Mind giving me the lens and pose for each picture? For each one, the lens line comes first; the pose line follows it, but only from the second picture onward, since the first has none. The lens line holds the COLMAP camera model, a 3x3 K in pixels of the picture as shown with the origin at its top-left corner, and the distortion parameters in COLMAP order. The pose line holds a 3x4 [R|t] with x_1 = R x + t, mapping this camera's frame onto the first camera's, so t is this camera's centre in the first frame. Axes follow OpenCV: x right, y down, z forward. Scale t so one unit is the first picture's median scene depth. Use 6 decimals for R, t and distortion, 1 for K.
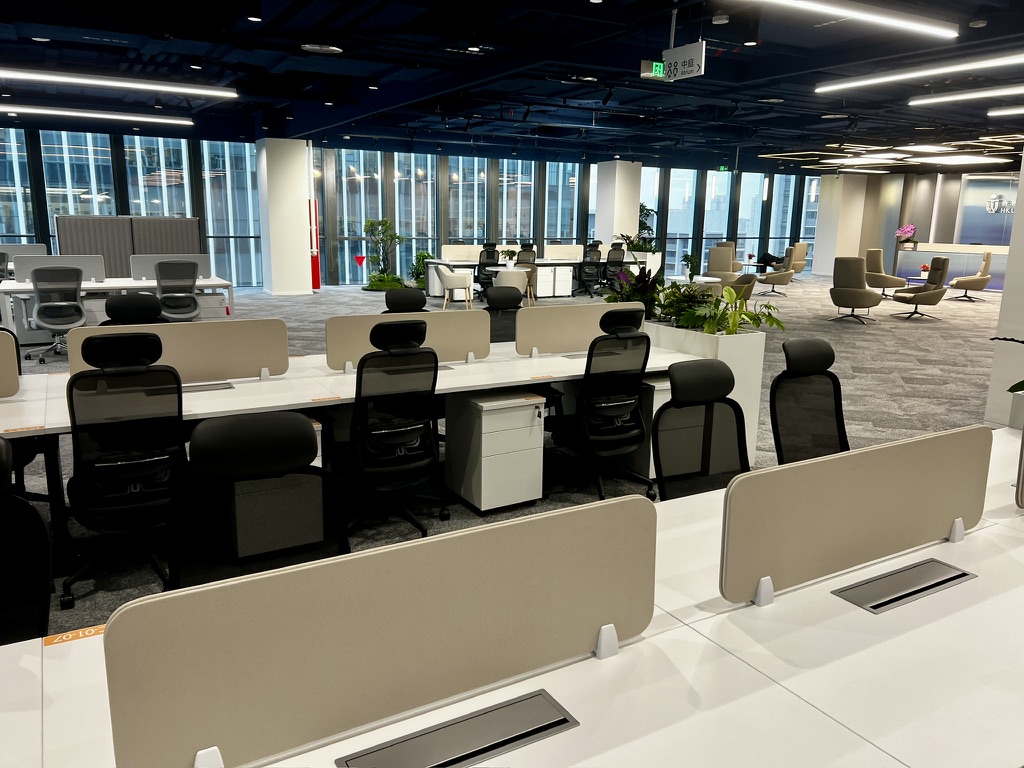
lens RADIAL K [[780.4, 0, 507.9], [0, 780.4, 387.6], [0, 0, 1]] dist [0.004642, 0.004546]
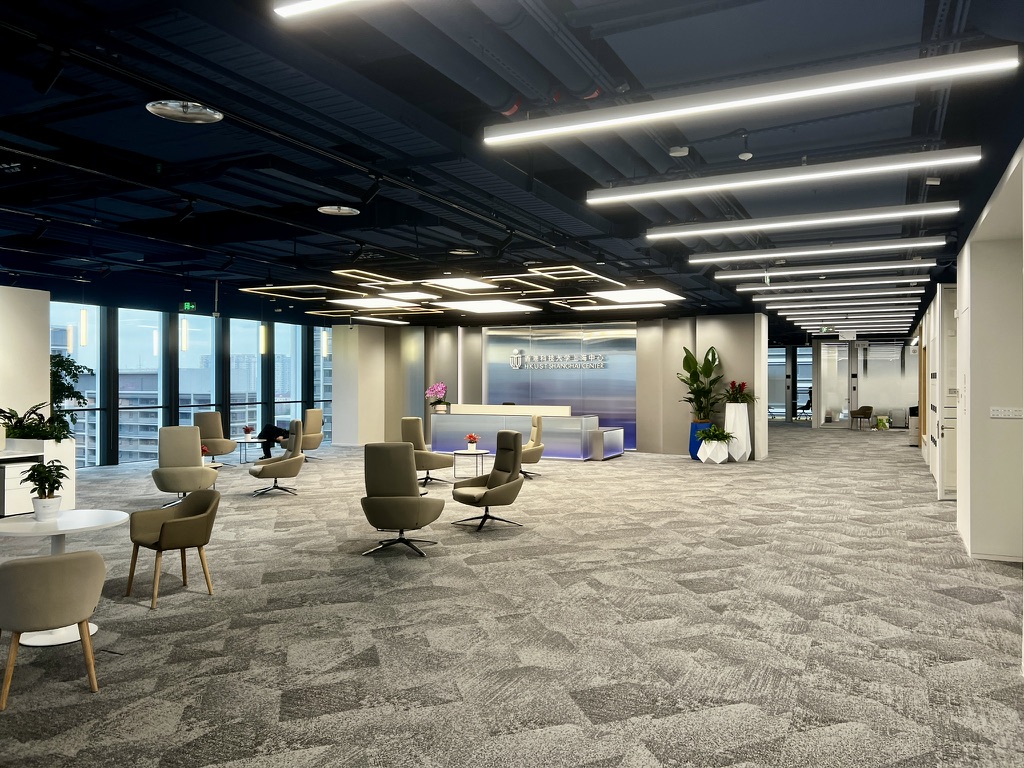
lens RADIAL K [[780.4, 0, 512.7], [0, 780.4, 385.3], [0, 0, 1]] dist [0.004642, 0.004546]
pose [[0.830200, -0.017798, 0.557182, 0.115040], [0.130013, 0.978110, -0.162476, -0.060845], [-0.542094, 0.207328, 0.814340, 0.279664]]
